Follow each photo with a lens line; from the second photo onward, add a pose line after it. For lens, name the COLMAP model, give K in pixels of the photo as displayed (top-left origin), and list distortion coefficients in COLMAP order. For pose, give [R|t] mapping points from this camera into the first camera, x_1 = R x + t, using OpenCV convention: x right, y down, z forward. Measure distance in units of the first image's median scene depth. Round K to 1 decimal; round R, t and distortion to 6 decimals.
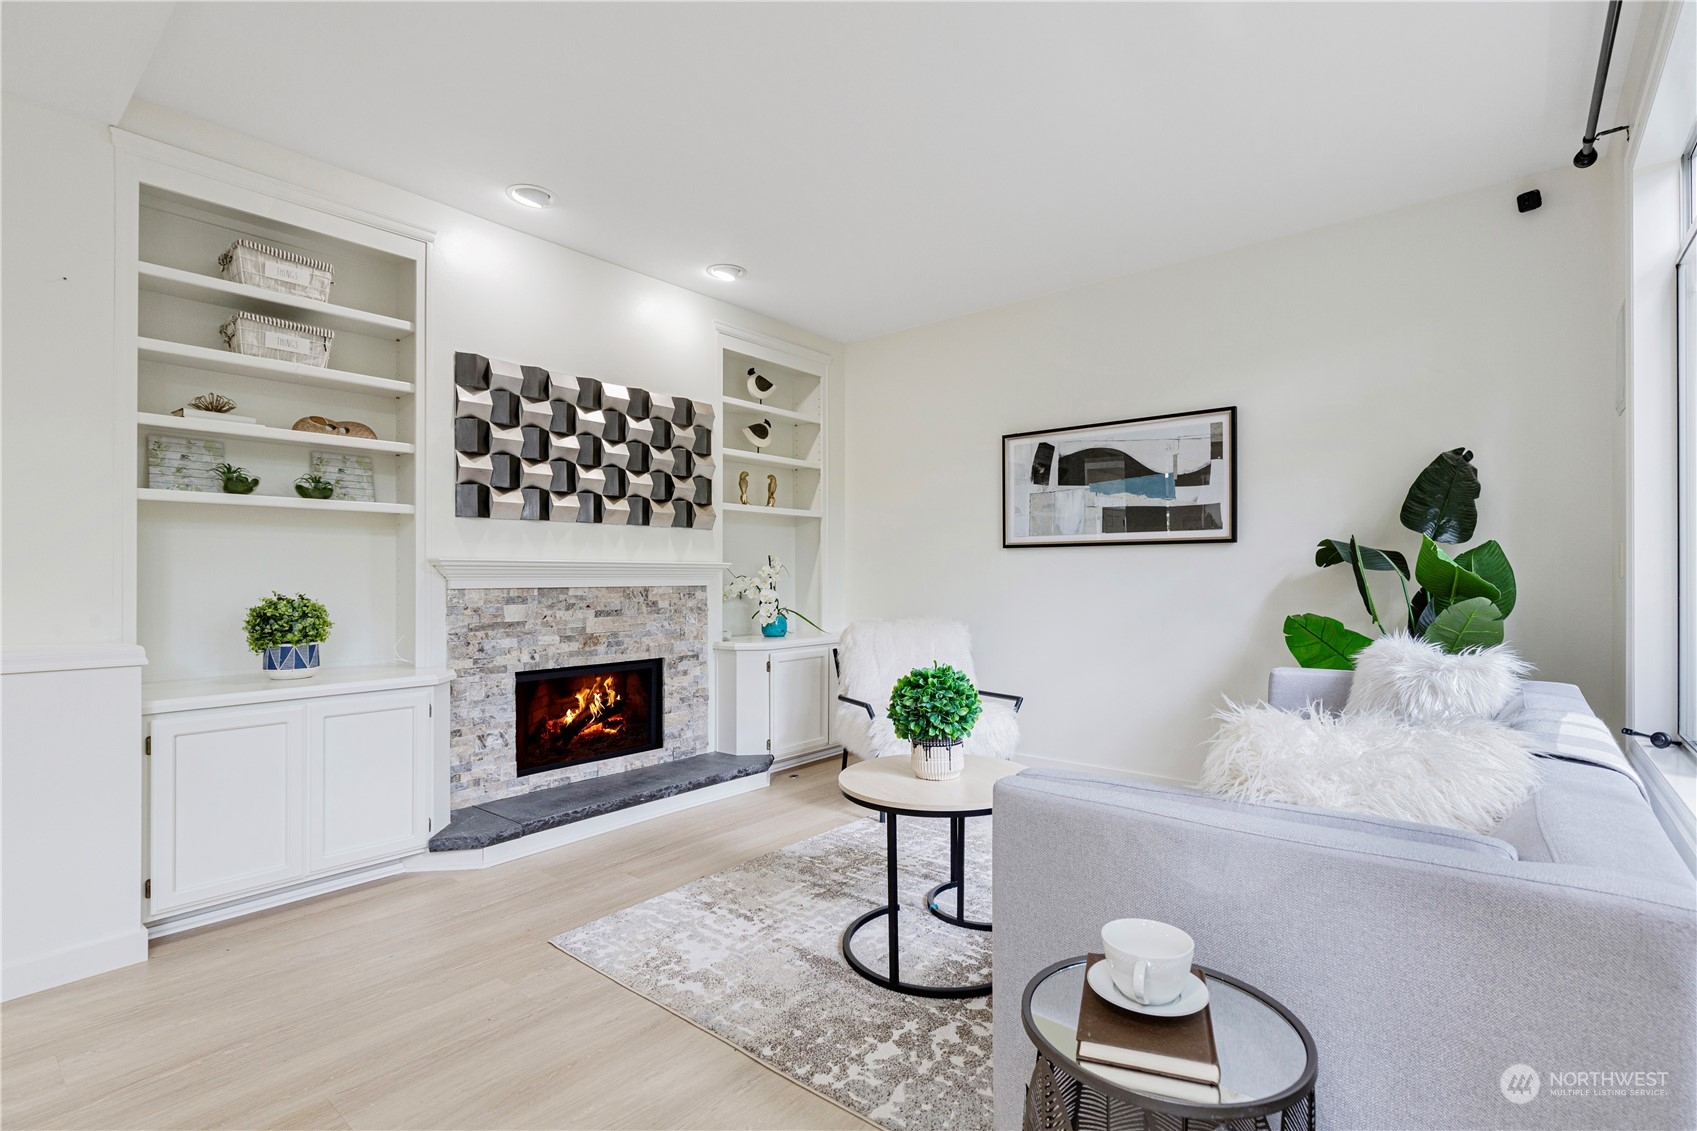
lens RADIAL K [[791.0, 0, 849.3], [0, 791.0, 572.9], [0, 0, 1]] dist [-0.000625, -0.000320]
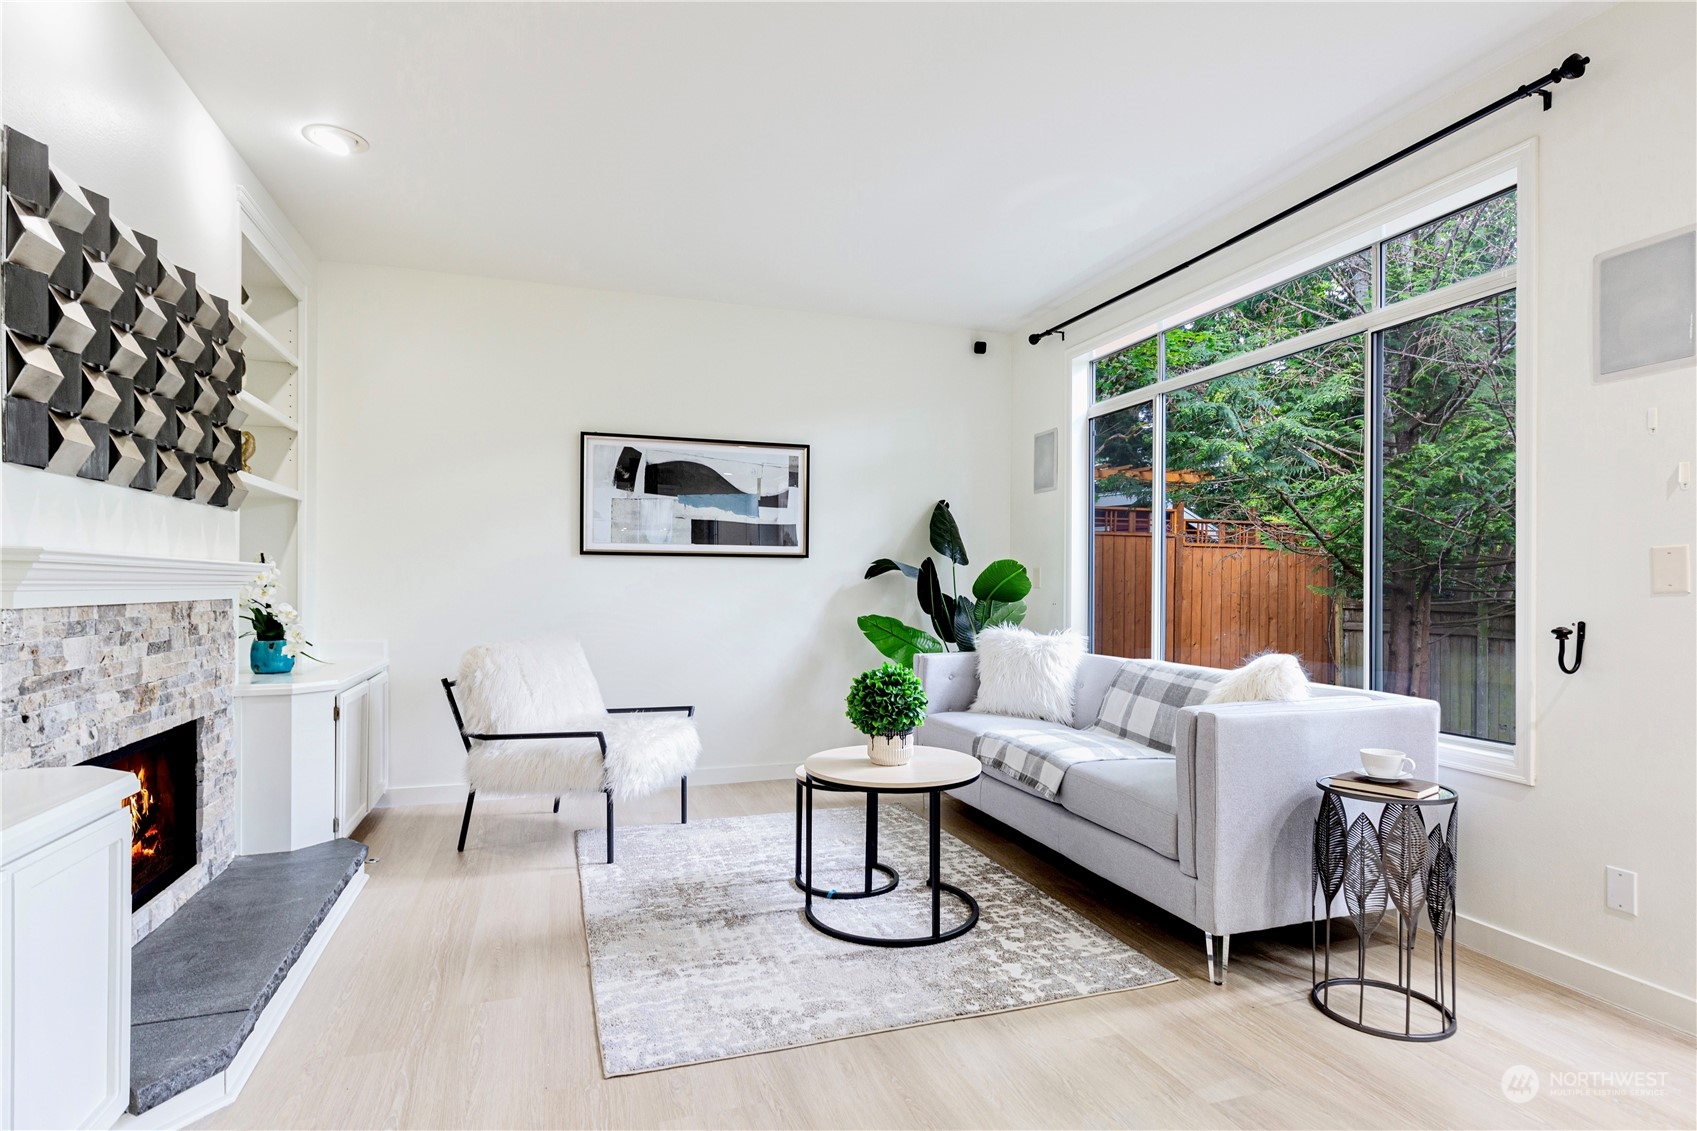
lens RADIAL K [[885.9, 0, 843.8], [0, 885.9, 584.1], [0, 0, 1]] dist [0.001536, 0.000383]
pose [[0.527470, 0.003820, 0.849565, -0.634260], [-0.007294, 0.999973, 0.000032, 0.000819], [-0.849542, -0.006214, 0.527484, 0.244519]]
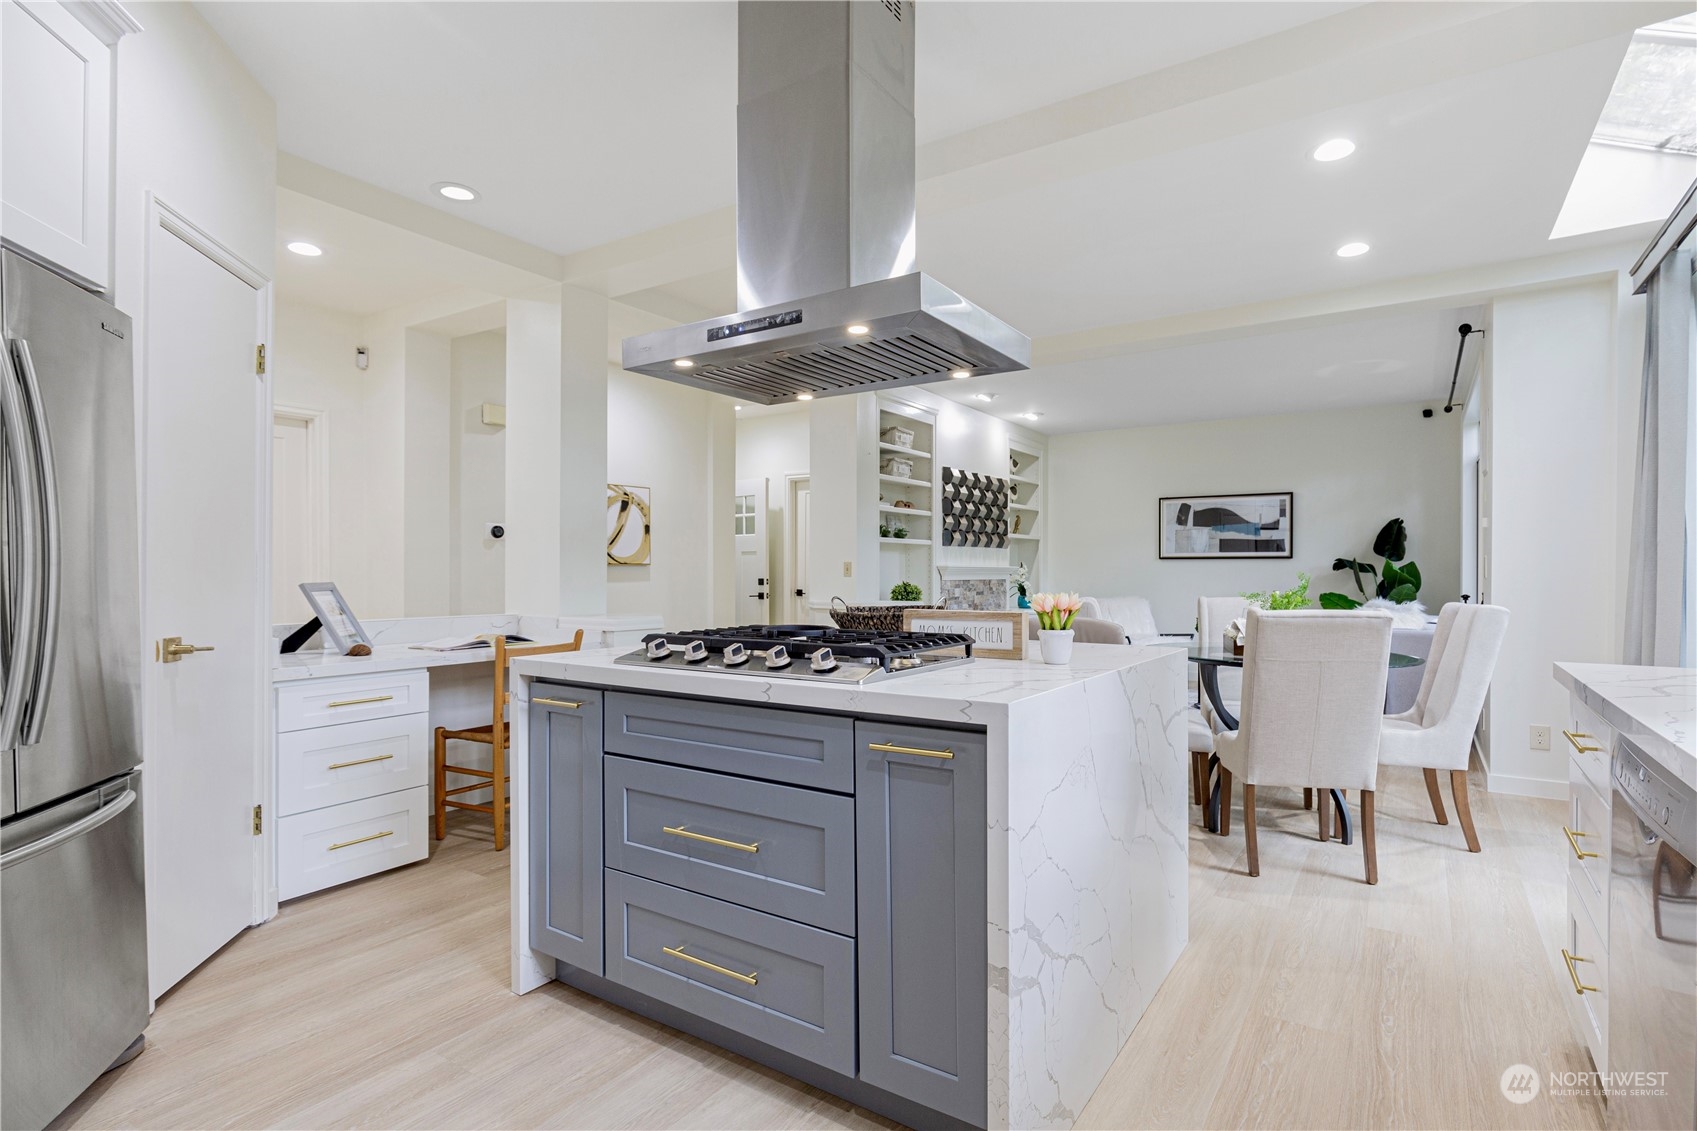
lens RADIAL K [[840.8, 0, 848.5], [0, 840.8, 565.5], [0, 0, 1]] dist [0.028863, -0.000062]
pose [[0.994633, 0.002976, 0.103425, -0.892997], [-0.002585, 0.999989, -0.003911, -0.008548], [-0.103435, 0.003623, 0.994630, -1.077464]]
